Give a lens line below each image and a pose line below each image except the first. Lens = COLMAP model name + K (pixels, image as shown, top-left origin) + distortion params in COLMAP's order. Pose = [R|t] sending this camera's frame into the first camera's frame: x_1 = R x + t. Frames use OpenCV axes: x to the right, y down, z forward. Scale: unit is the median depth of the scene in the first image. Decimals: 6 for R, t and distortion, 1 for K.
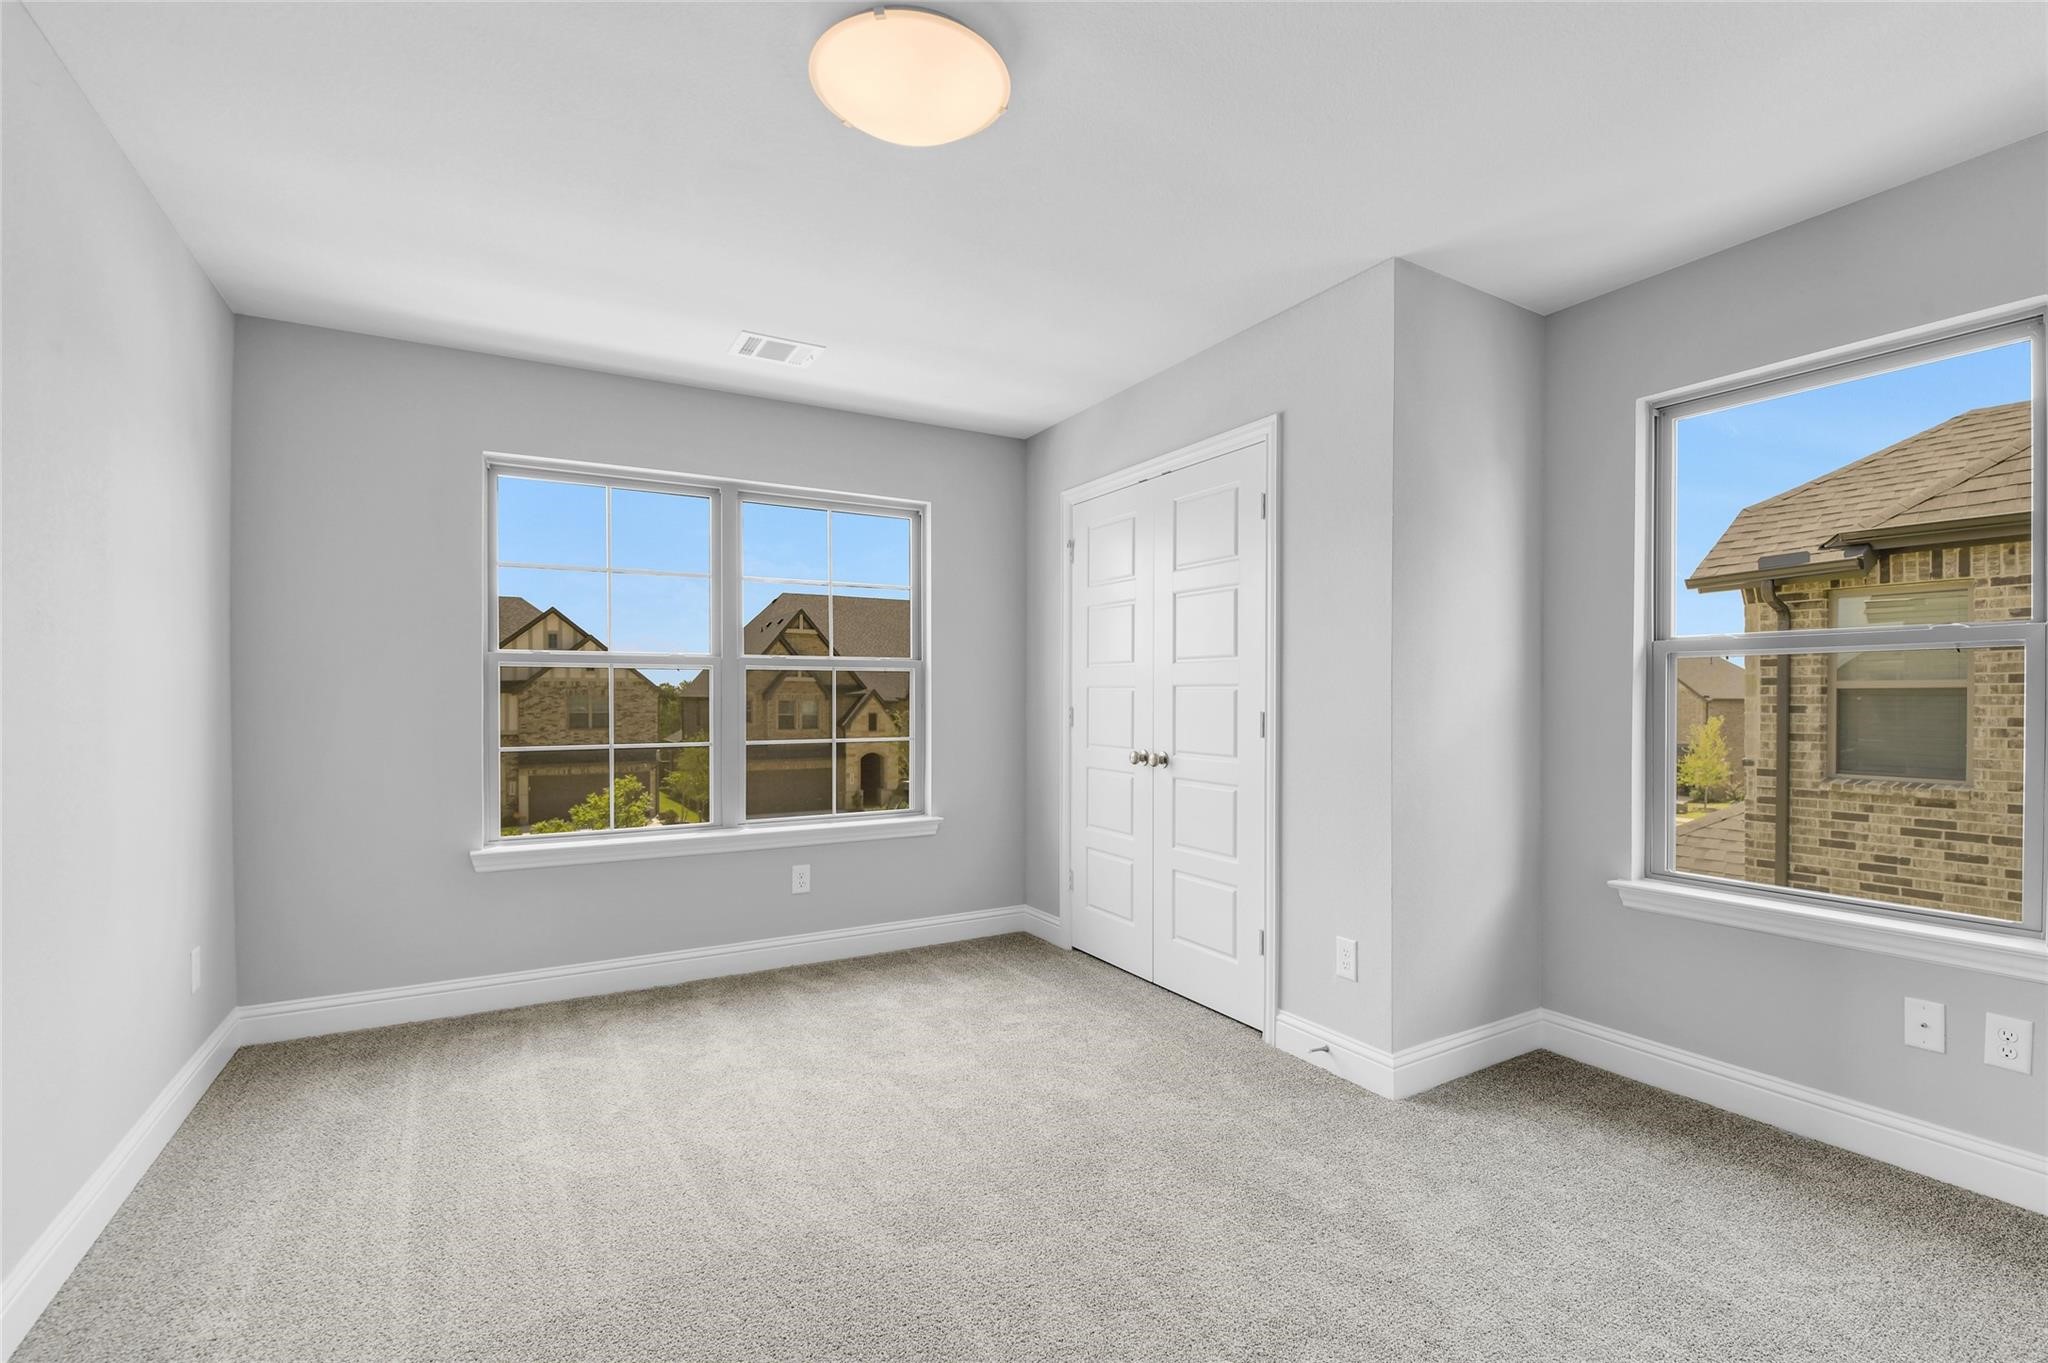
lens RADIAL K [[906.4, 0, 1025.7], [0, 906.4, 692.1], [0, 0, 1]] dist [-0.013169, -0.003482]
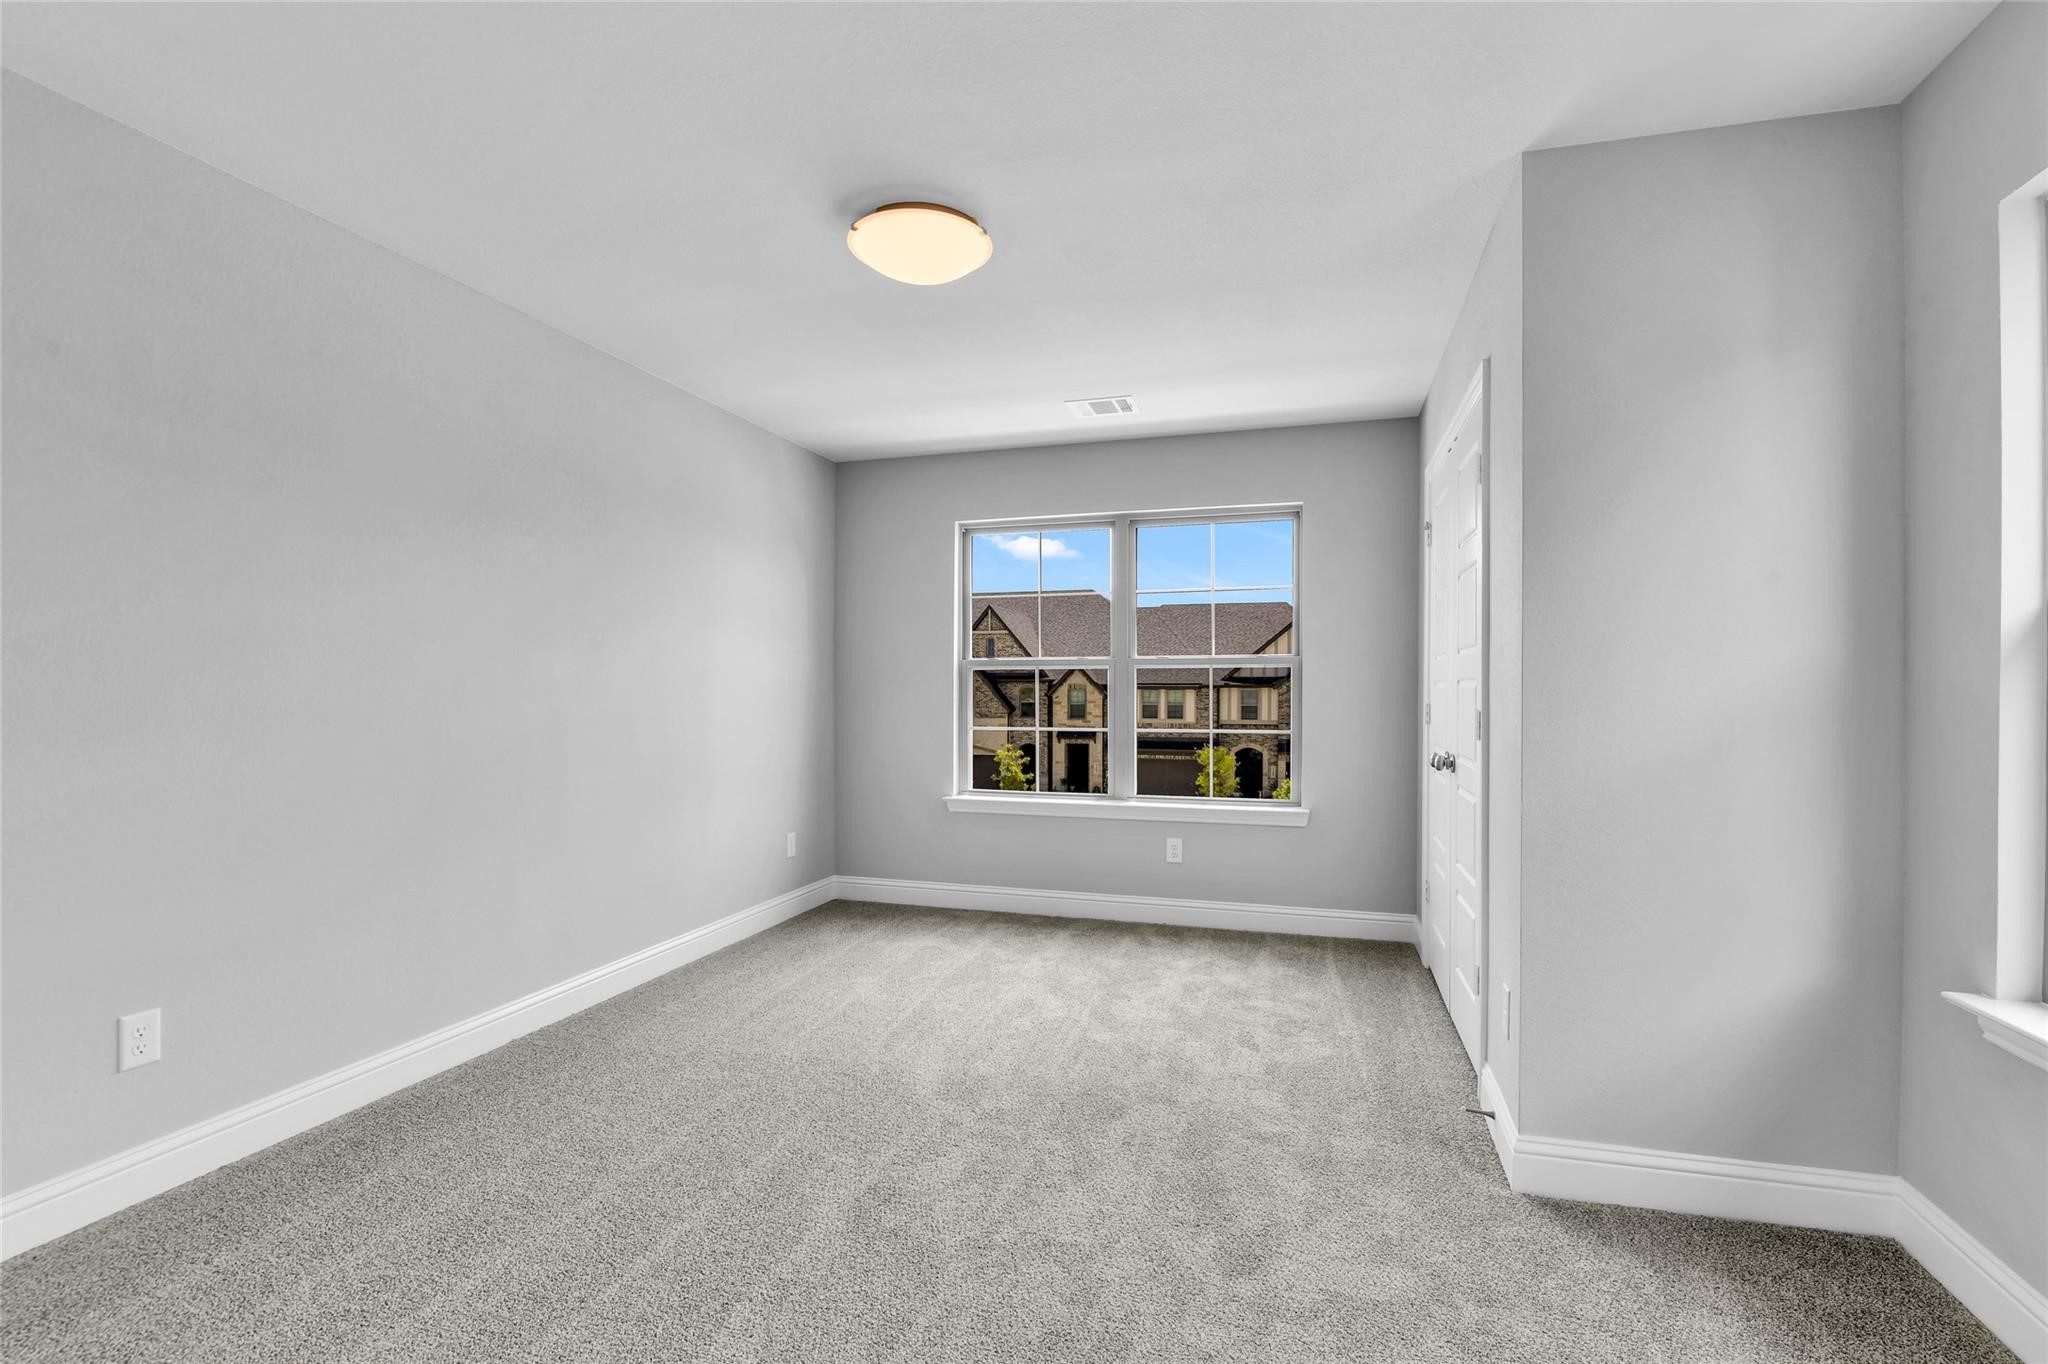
lens RADIAL K [[906.4, 0, 1037.2], [0, 906.4, 686.3], [0, 0, 1]] dist [-0.013169, -0.003482]
pose [[0.682349, -0.001105, -0.731025, 0.536582], [0.000929, 0.999999, -0.000645, -0.001249], [0.731026, -0.000239, 0.682350, 0.101148]]
